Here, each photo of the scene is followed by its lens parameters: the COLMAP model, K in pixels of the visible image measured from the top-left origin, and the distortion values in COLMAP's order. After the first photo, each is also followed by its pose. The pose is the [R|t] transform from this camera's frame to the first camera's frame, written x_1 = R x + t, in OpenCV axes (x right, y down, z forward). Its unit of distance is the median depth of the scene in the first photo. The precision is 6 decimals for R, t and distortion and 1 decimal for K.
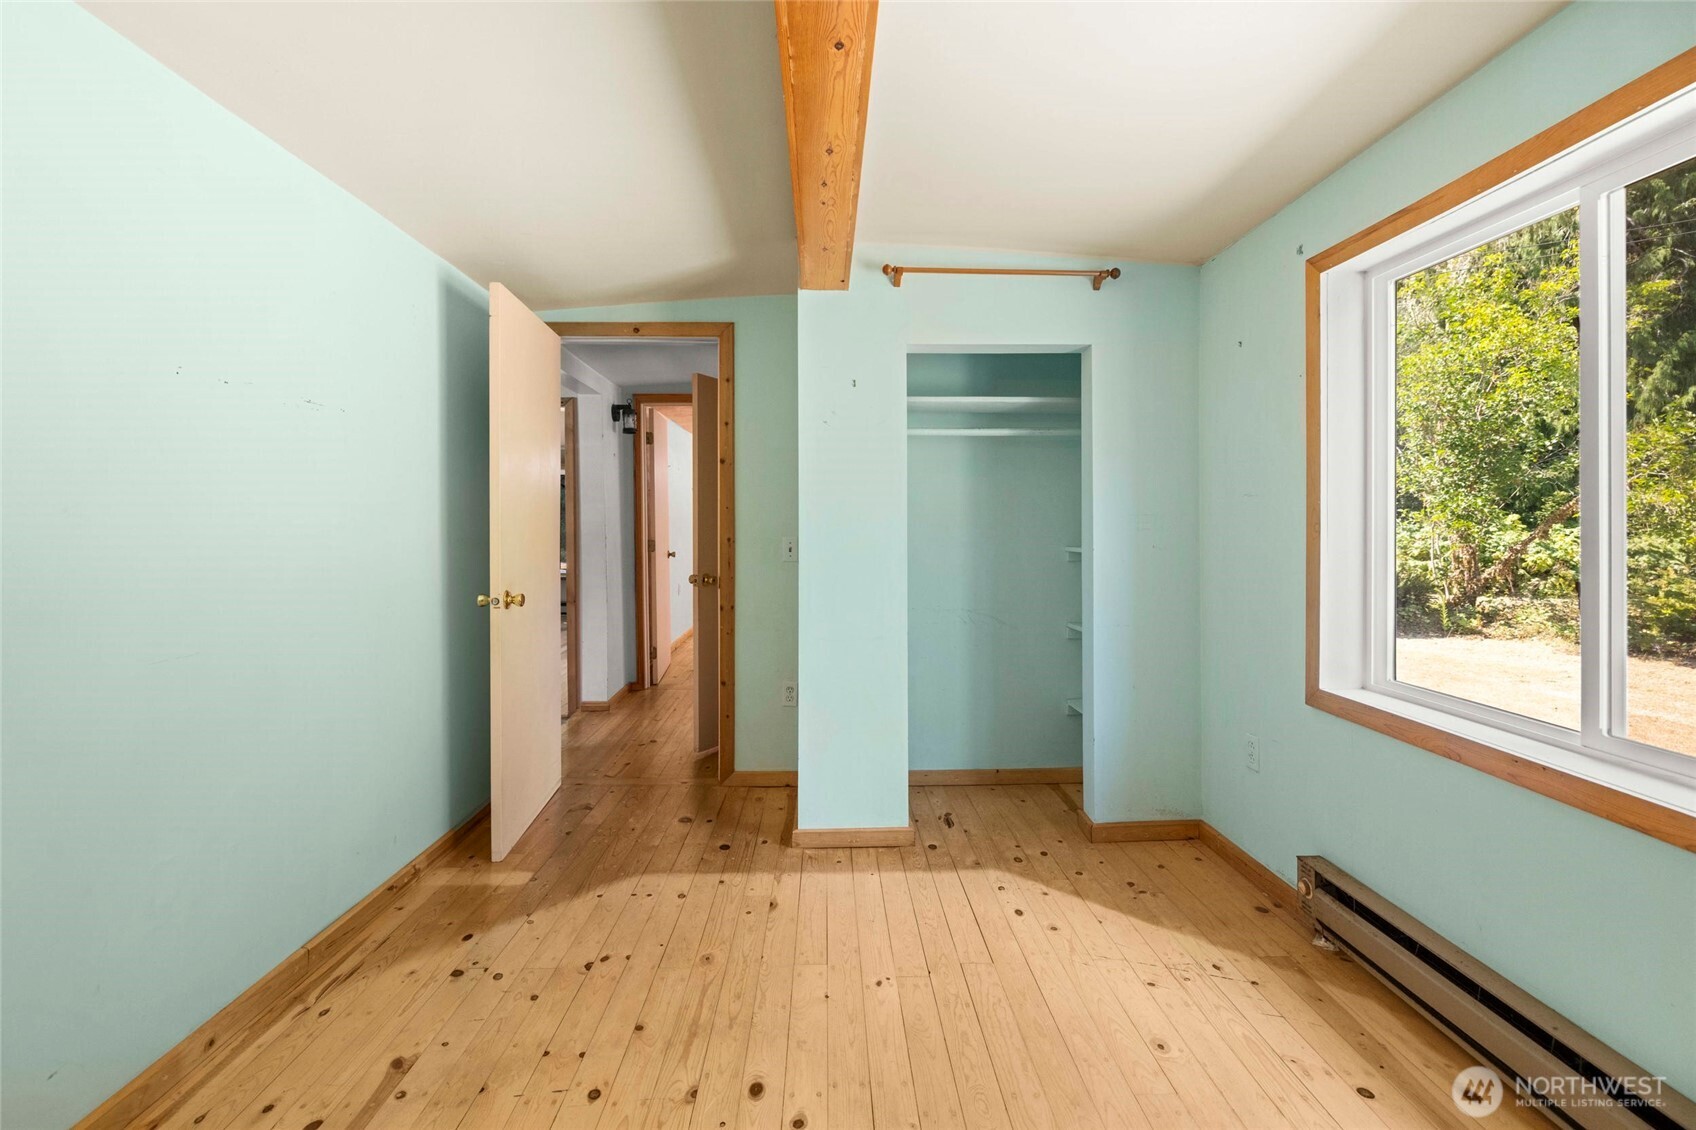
lens RADIAL K [[727.5, 0, 848.8], [0, 727.5, 533.3], [0, 0, 1]] dist [-0.004627, 0.000053]
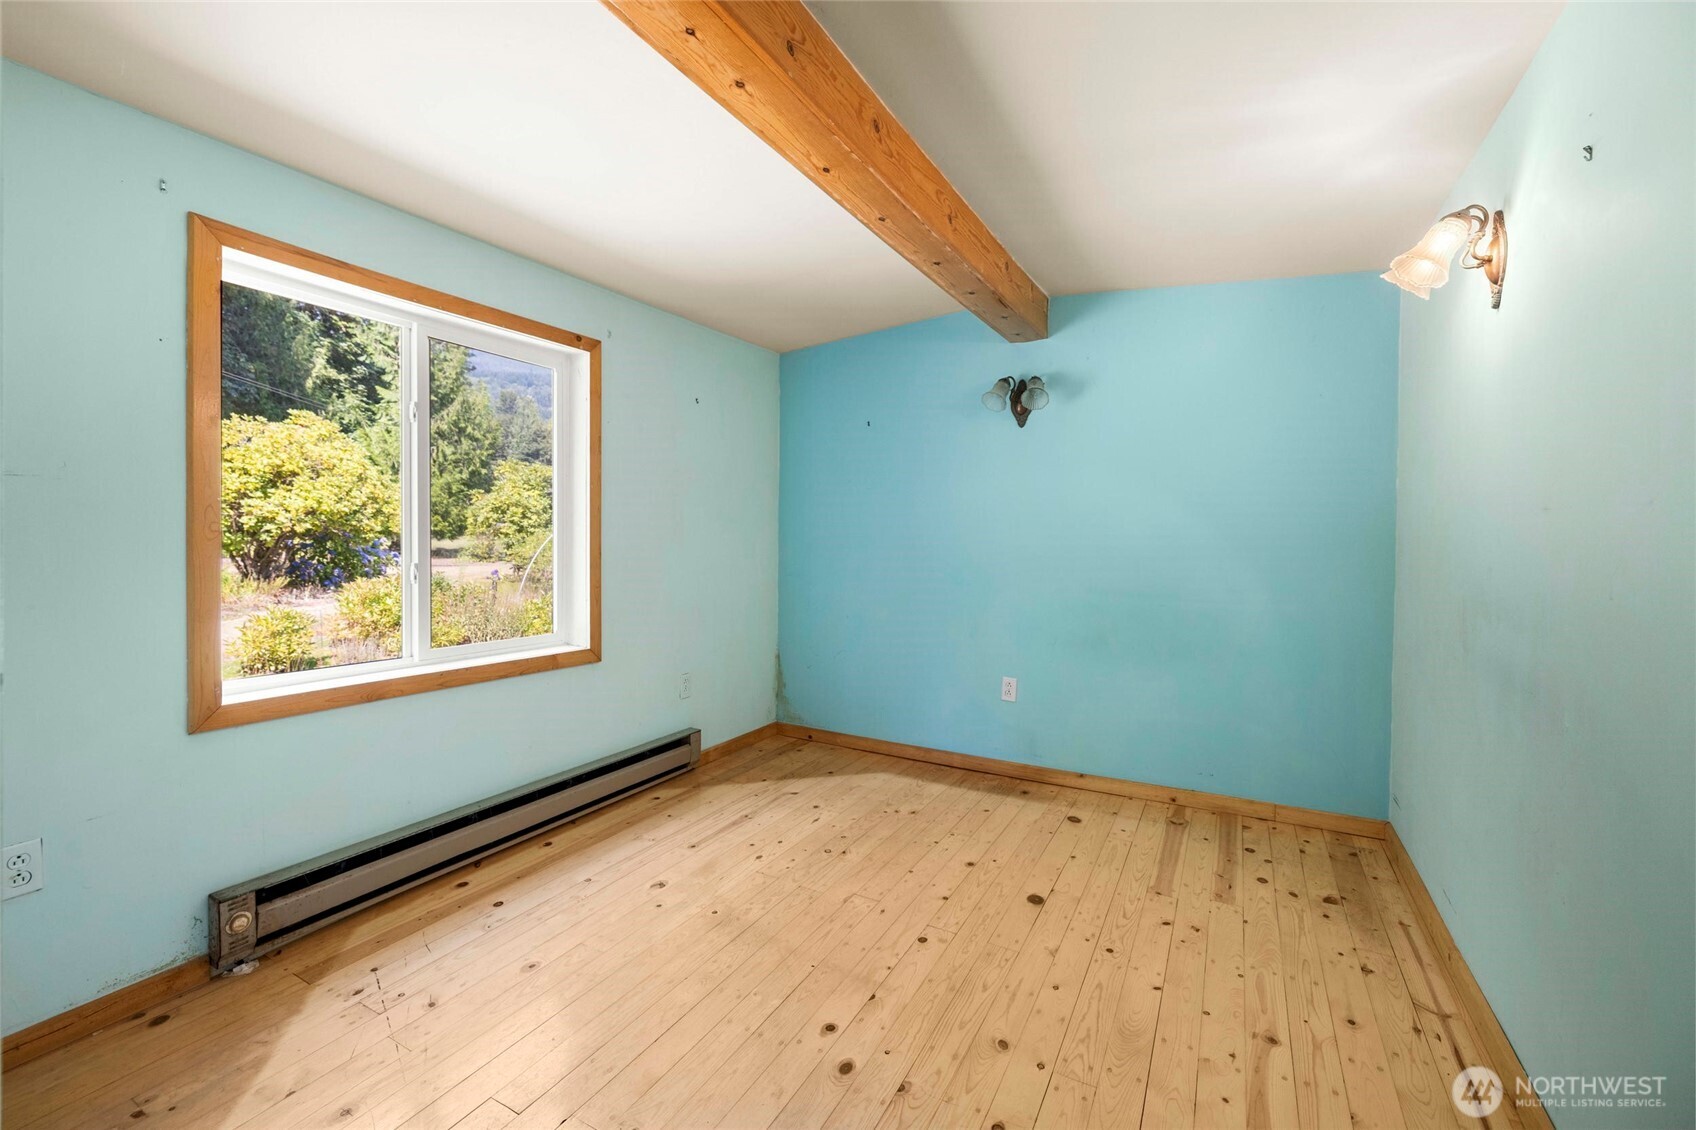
lens RADIAL K [[702.6, 0, 840.6], [0, 702.6, 548.7], [0, 0, 1]] dist [-0.002507, 0.000404]
pose [[-0.858039, -0.015977, 0.513336, -0.525603], [-0.002455, 0.999632, 0.027009, -0.003880], [-0.513579, 0.021915, -0.857762, 1.556518]]
